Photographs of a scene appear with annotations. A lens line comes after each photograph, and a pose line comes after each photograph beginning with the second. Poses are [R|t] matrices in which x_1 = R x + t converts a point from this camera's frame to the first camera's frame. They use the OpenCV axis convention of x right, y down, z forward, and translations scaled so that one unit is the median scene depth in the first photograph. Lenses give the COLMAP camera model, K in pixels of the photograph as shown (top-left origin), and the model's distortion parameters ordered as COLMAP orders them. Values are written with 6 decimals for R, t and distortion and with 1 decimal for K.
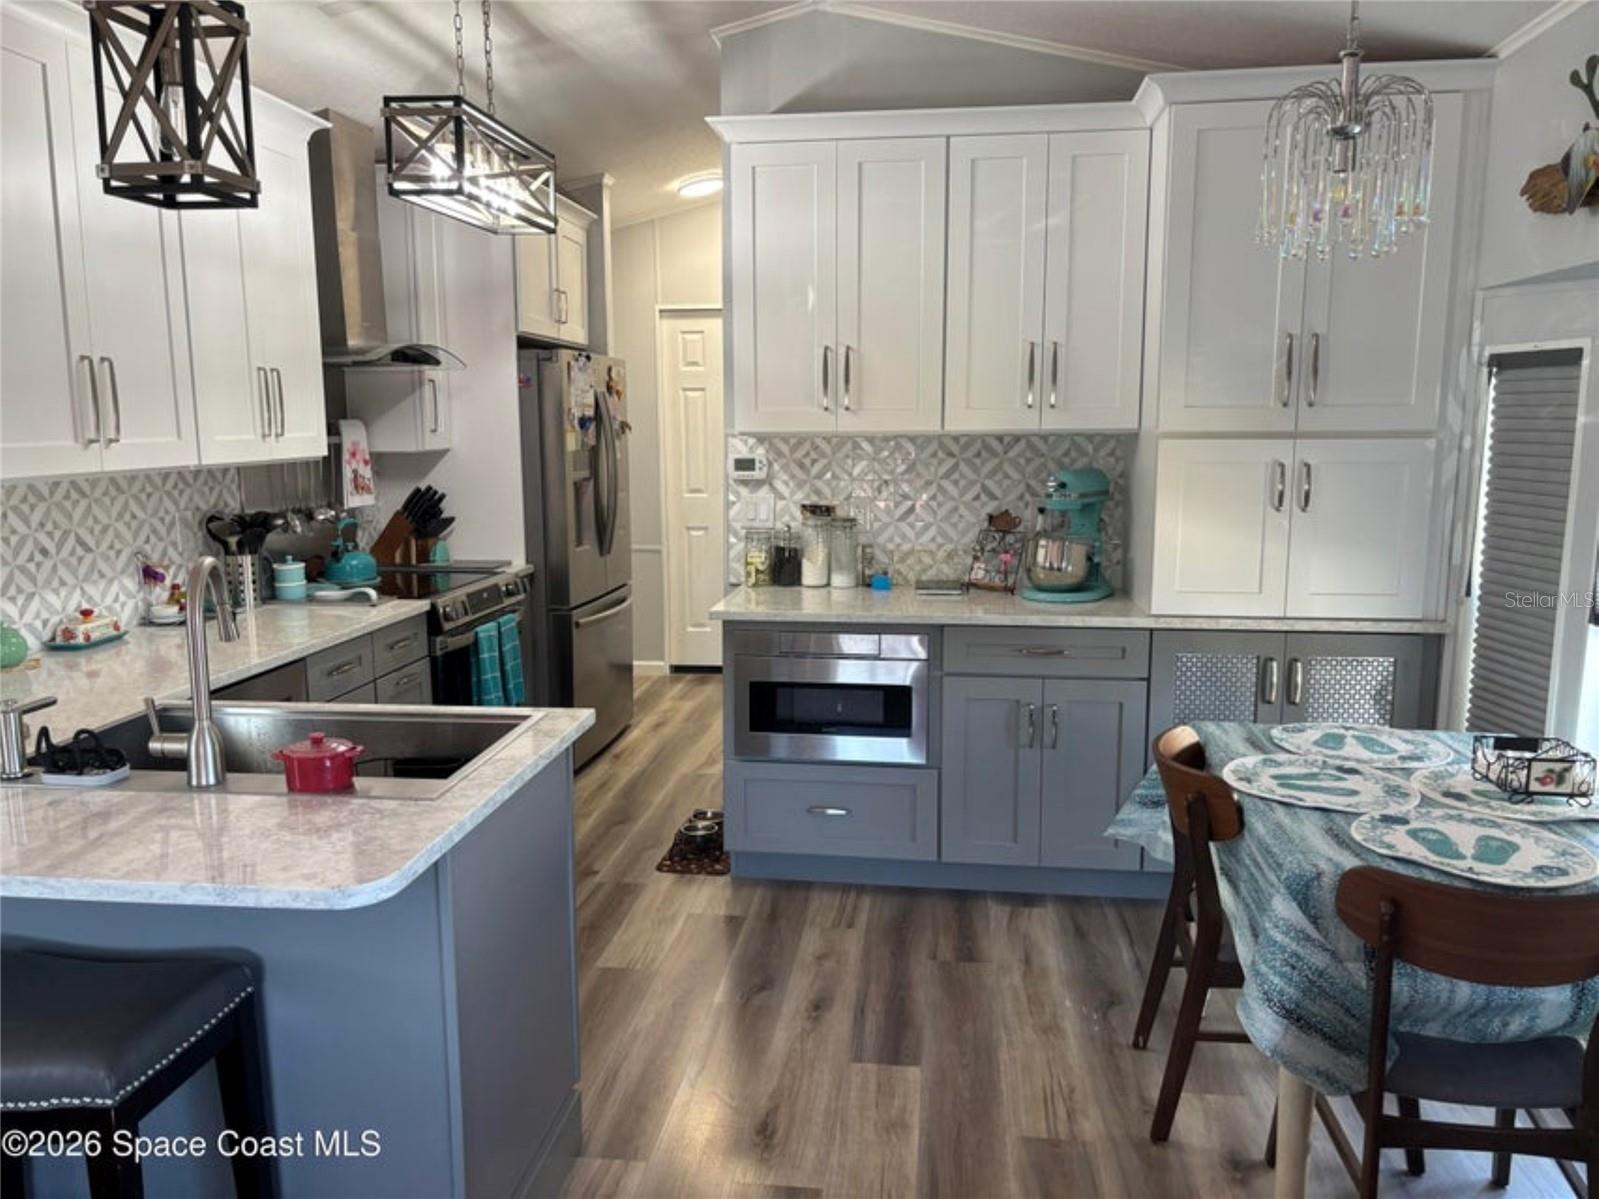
lens RADIAL K [[1206.4, 0, 793.0], [0, 1206.4, 604.8], [0, 0, 1]] dist [0.059523, -0.073292]
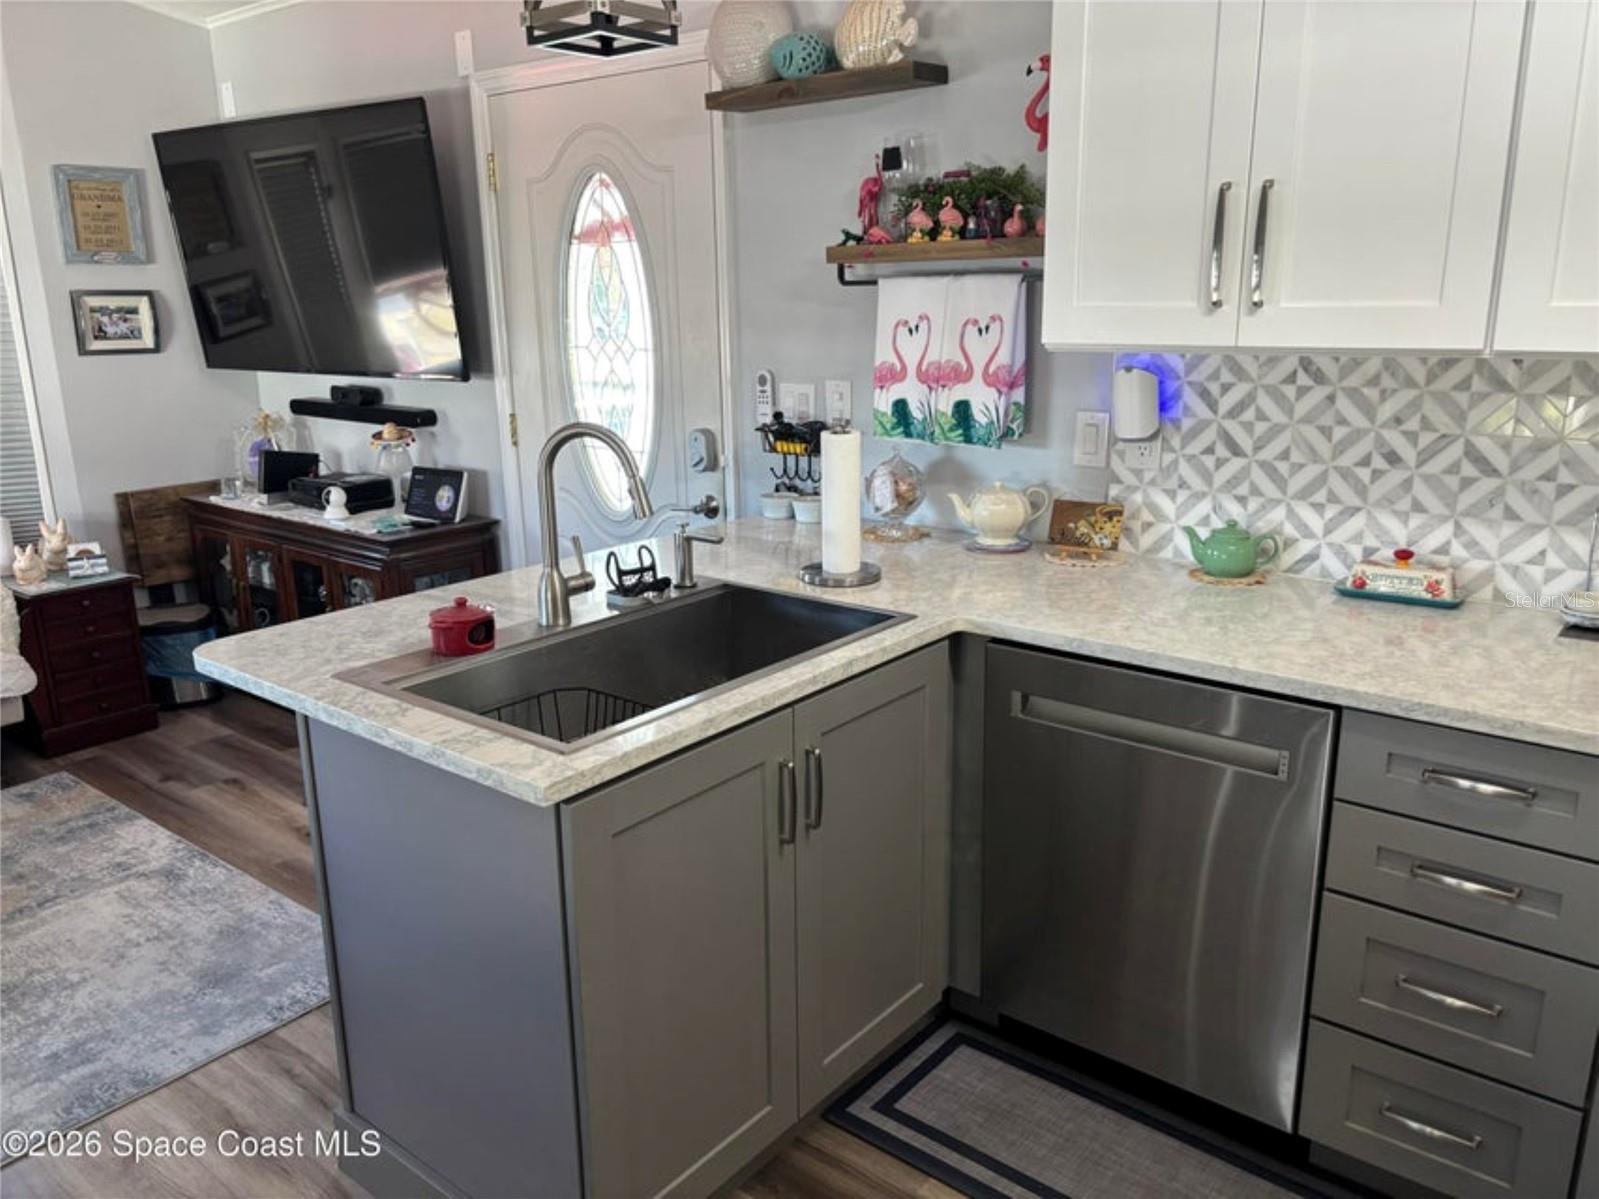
lens RADIAL K [[1206.4, 0, 786.6], [0, 1206.4, 605.9], [0, 0, 1]] dist [0.059523, -0.073292]
pose [[-0.537667, 0.230384, -0.811072, 0.148142], [-0.111443, 0.934089, 0.339203, -0.135625], [0.835760, 0.272766, -0.476554, 0.874655]]
